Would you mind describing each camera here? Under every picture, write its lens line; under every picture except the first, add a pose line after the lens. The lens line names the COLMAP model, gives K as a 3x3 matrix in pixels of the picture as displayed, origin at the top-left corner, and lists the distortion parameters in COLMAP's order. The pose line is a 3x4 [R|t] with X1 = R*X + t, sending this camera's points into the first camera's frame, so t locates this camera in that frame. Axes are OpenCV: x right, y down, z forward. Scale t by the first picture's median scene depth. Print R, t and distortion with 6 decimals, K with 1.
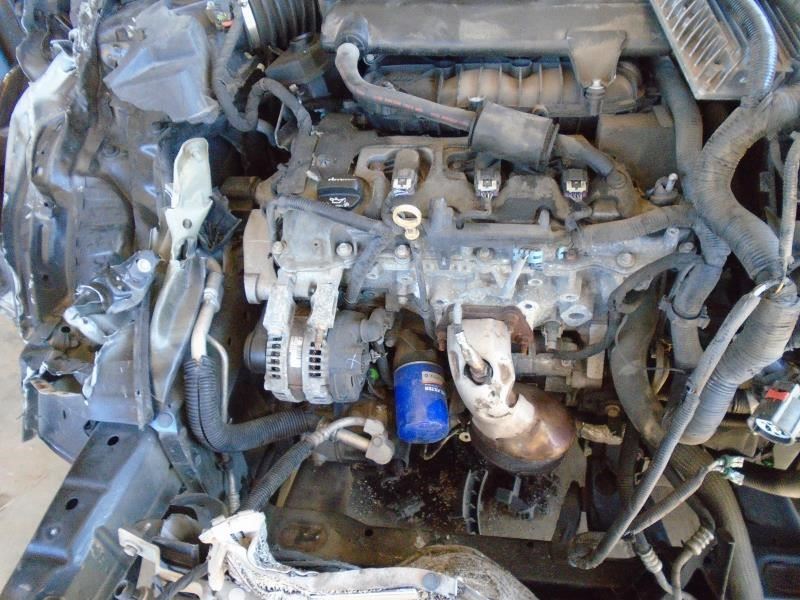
lens RADIAL K [[600.0, 0, 400.0], [0, 600.0, 300.0], [0, 0, 1]] dist [-0.012834, -0.000352]
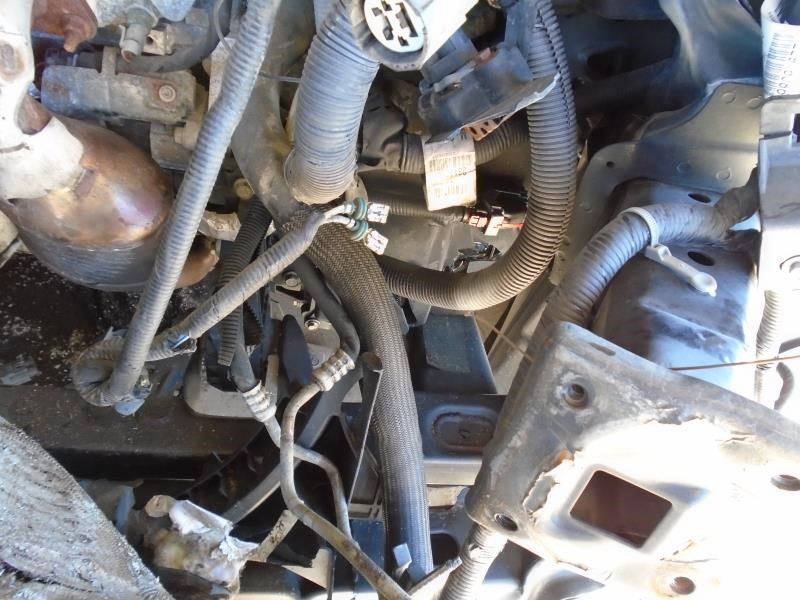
lens RADIAL K [[600.0, 0, 400.0], [0, 600.0, 300.0], [0, 0, 1]] dist [-0.012834, -0.000352]
pose [[0.930347, 0.049174, 0.363367, 0.329800], [-0.097700, 0.988387, 0.116390, 0.246997], [-0.353424, -0.143784, 0.924347, 0.391498]]
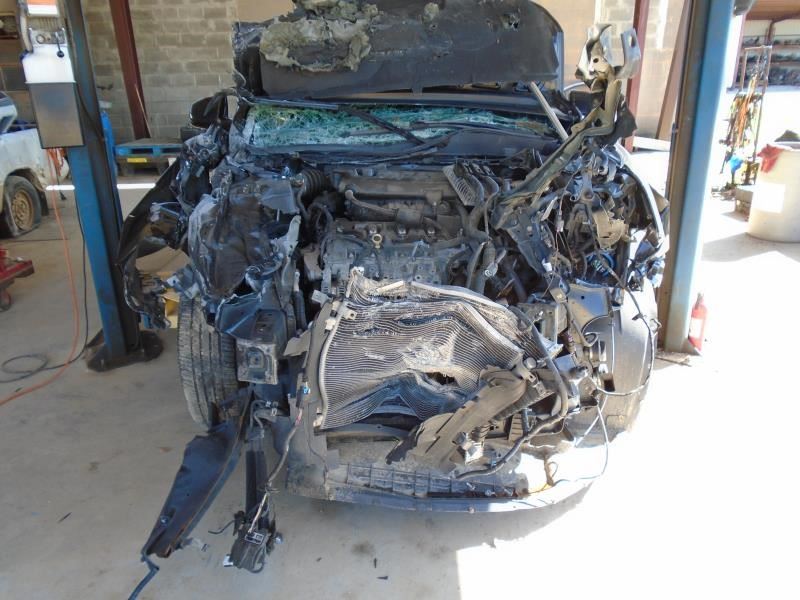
lens RADIAL K [[600.0, 0, 400.0], [0, 600.0, 300.0], [0, 0, 1]] dist [-0.012834, -0.000352]
pose [[0.975140, 0.008777, 0.221414, -0.474801], [0.073446, 0.929929, -0.360331, 1.090296], [-0.209062, 0.367635, 0.906167, -1.425334]]
